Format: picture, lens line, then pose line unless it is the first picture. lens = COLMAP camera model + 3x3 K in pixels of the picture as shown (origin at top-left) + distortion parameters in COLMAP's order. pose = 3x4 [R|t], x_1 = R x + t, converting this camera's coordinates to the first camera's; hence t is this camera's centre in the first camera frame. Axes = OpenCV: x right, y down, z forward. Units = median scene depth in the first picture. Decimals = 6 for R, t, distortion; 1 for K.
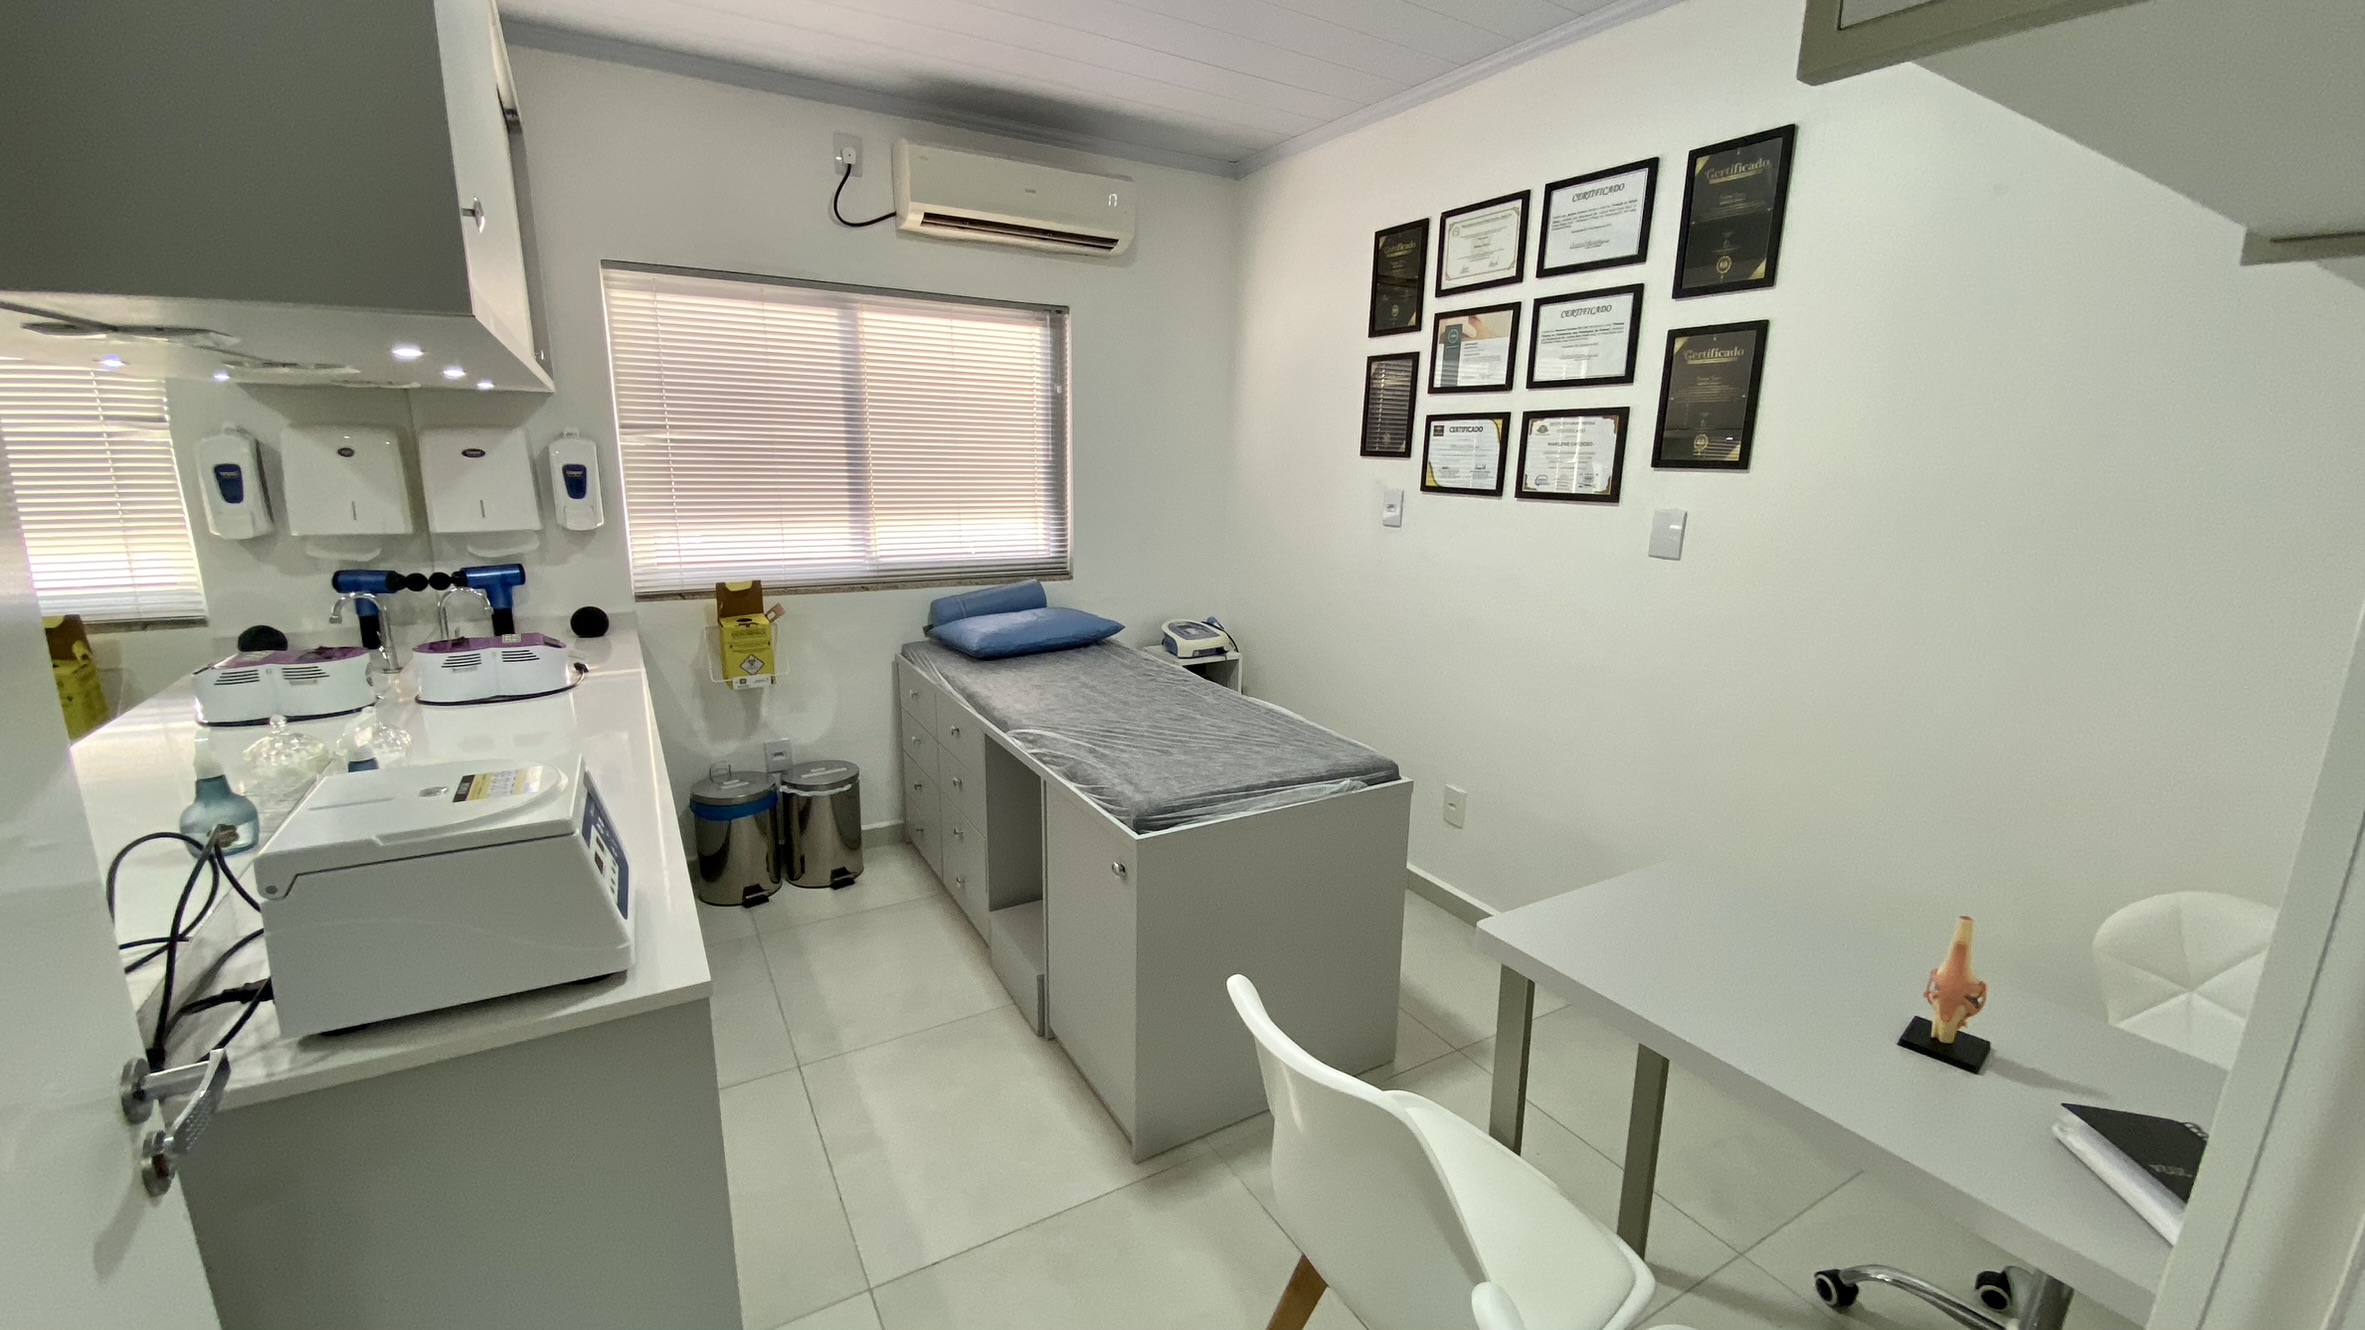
lens RADIAL K [[965.5, 0, 1213.4], [0, 965.5, 667.2], [0, 0, 1]] dist [0.000601, 0.000051]
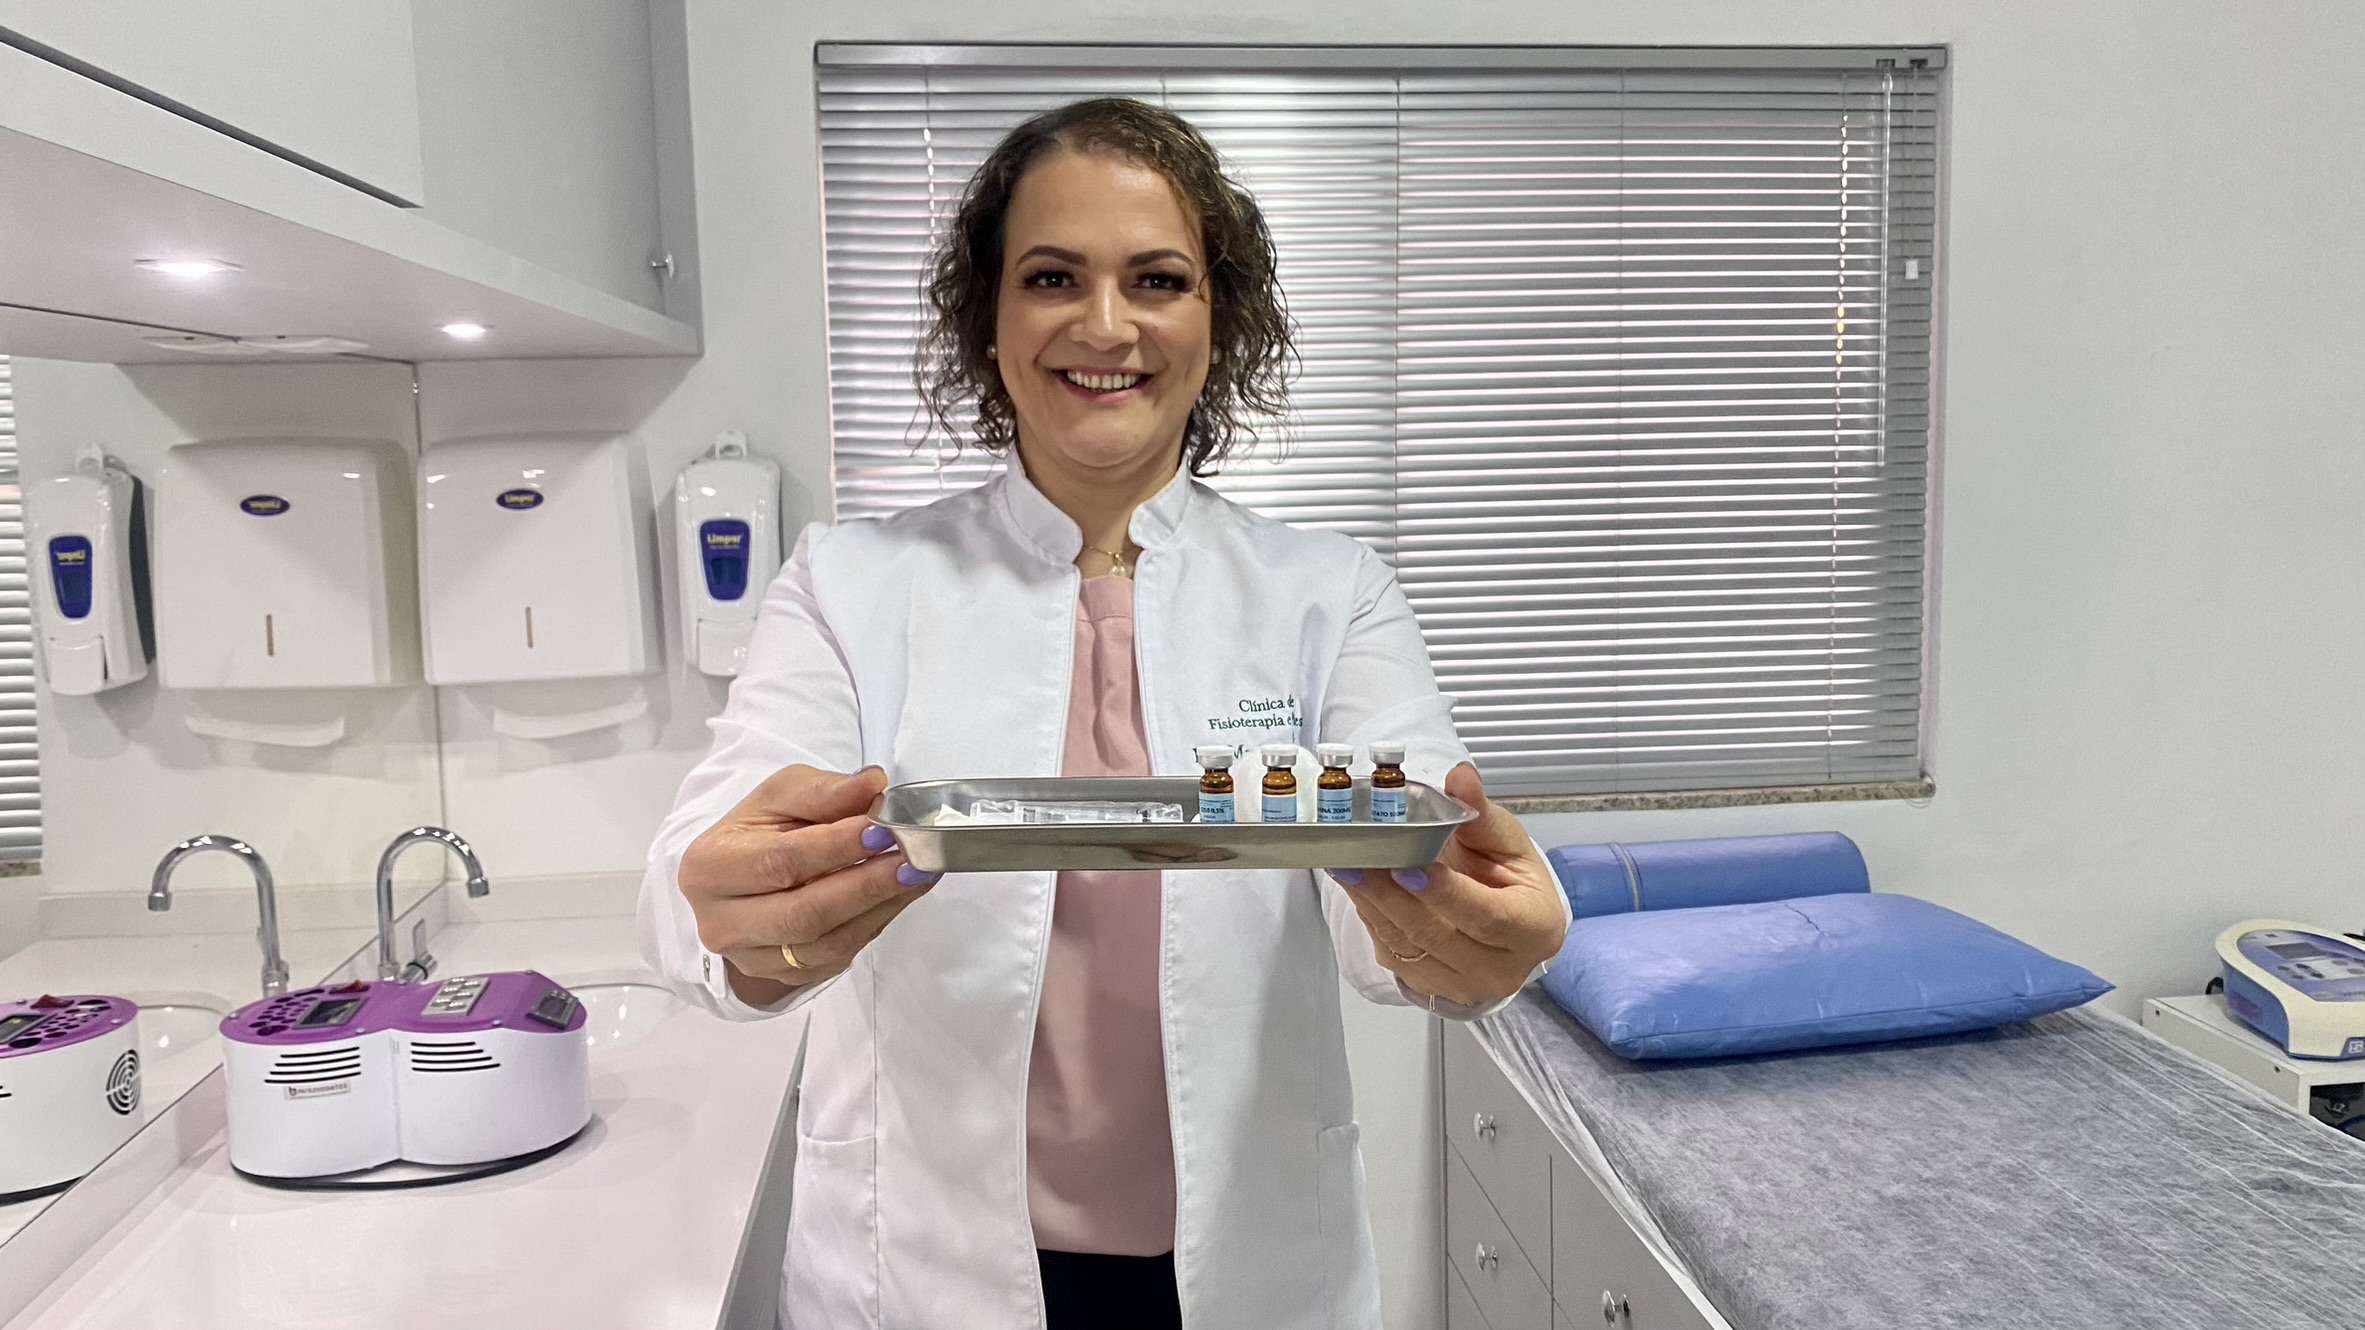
lens RADIAL K [[1846.5, 0, 1182.5], [0, 1846.5, 665.0], [0, 0, 1]] dist [0.108395, -0.002748]
pose [[0.899513, 0.012890, -0.436704, -0.133015], [-0.058916, 0.994013, -0.092015, -0.085678], [0.432904, 0.108498, 0.894887, 0.374426]]
